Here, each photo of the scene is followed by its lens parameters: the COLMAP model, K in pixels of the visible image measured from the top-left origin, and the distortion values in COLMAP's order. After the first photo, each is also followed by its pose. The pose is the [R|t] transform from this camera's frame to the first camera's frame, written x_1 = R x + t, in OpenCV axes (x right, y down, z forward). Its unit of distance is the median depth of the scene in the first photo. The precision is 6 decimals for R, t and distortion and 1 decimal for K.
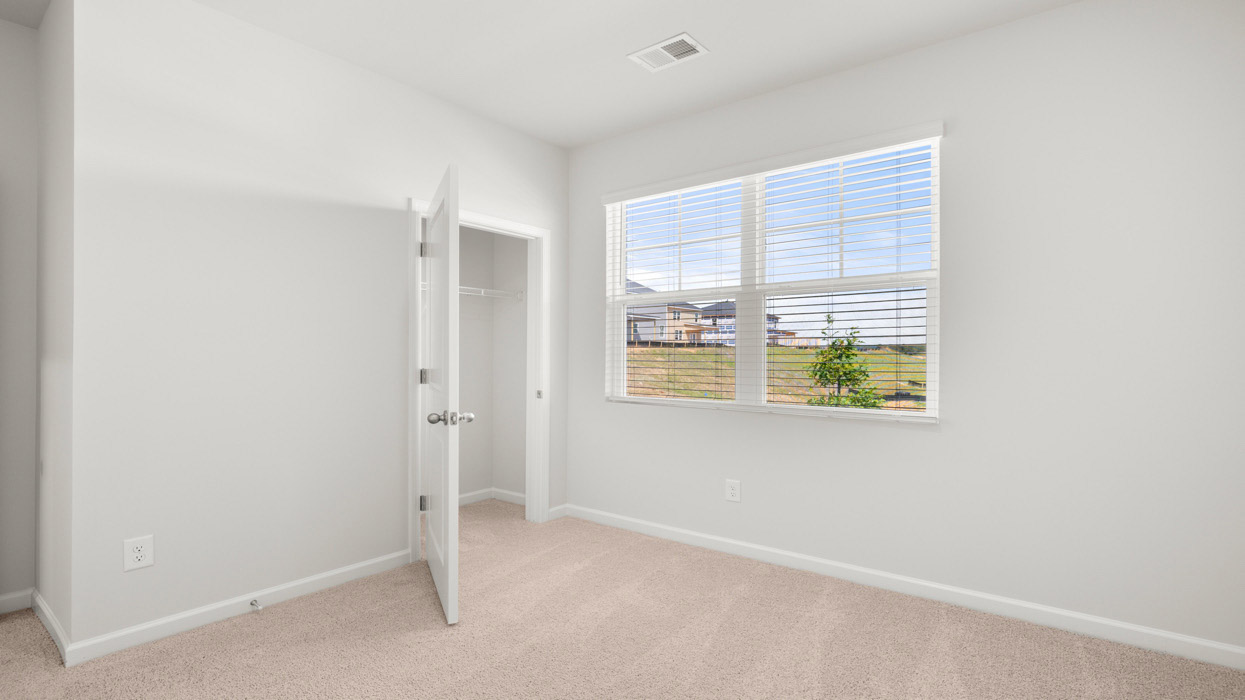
lens RADIAL K [[629.2, 0, 622.5], [0, 629.2, 350.0], [0, 0, 1]] dist [-0.001961, -0.000137]
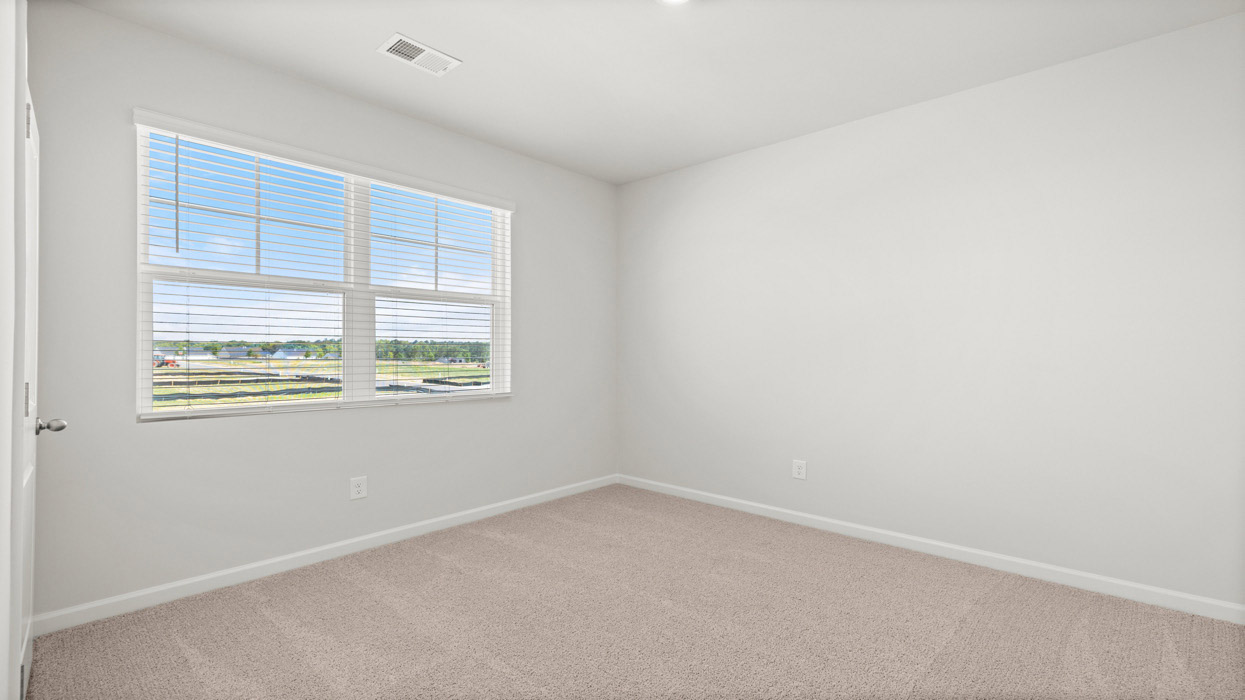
lens RADIAL K [[522.7, 0, 622.5], [0, 522.7, 350.0], [0, 0, 1]] dist [0.001209, 0.000187]
pose [[0.052852, 0.004601, 0.998592, -0.637574], [-0.009137, 0.999950, -0.004124, 0.004168], [-0.998561, -0.008906, 0.052891, 0.544133]]
